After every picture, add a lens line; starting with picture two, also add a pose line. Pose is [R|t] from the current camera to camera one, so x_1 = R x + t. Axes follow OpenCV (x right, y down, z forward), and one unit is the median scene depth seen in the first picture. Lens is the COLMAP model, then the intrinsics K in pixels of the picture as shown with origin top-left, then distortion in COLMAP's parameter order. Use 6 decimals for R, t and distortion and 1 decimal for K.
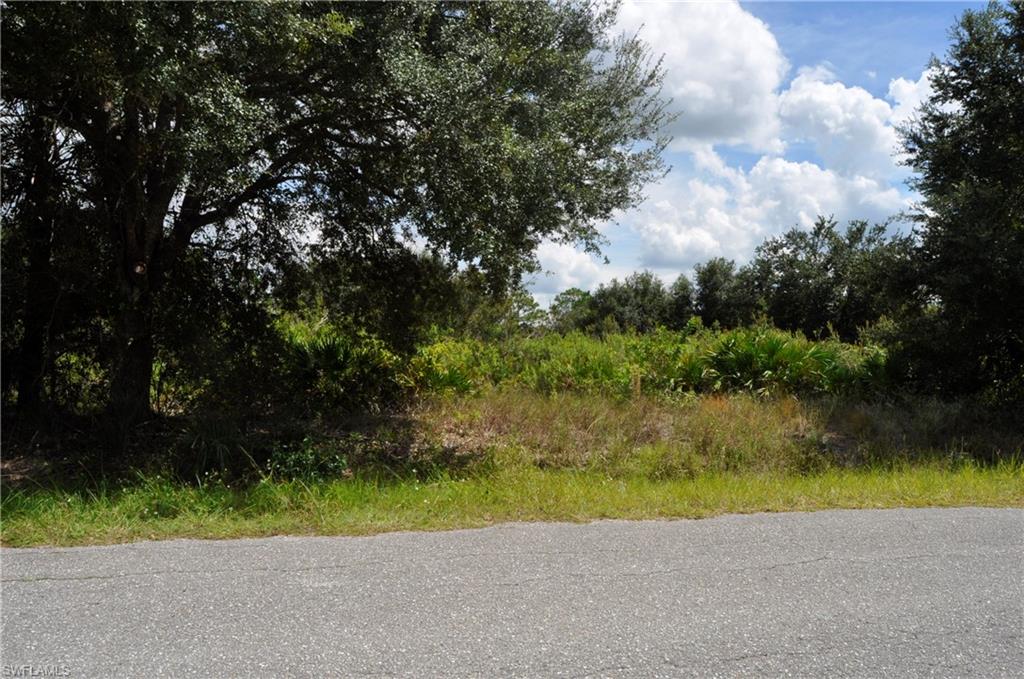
lens RADIAL K [[799.7, 0, 508.5], [0, 799.7, 336.2], [0, 0, 1]] dist [-0.006301, 0.004421]
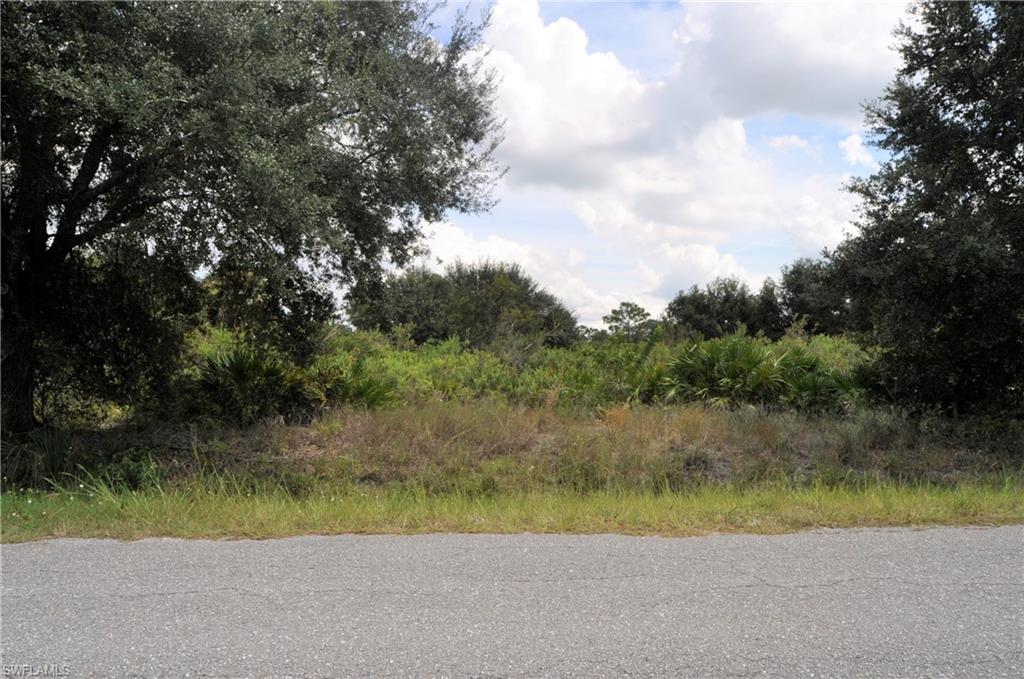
lens RADIAL K [[778.9, 0, 512.0], [0, 778.9, 339.5], [0, 0, 1]] dist [0.004683, 0.003544]
pose [[0.977582, -0.019369, -0.209660, 0.275760], [0.017096, 0.999774, -0.012652, 0.005447], [0.209858, 0.008784, 0.977692, 0.060620]]
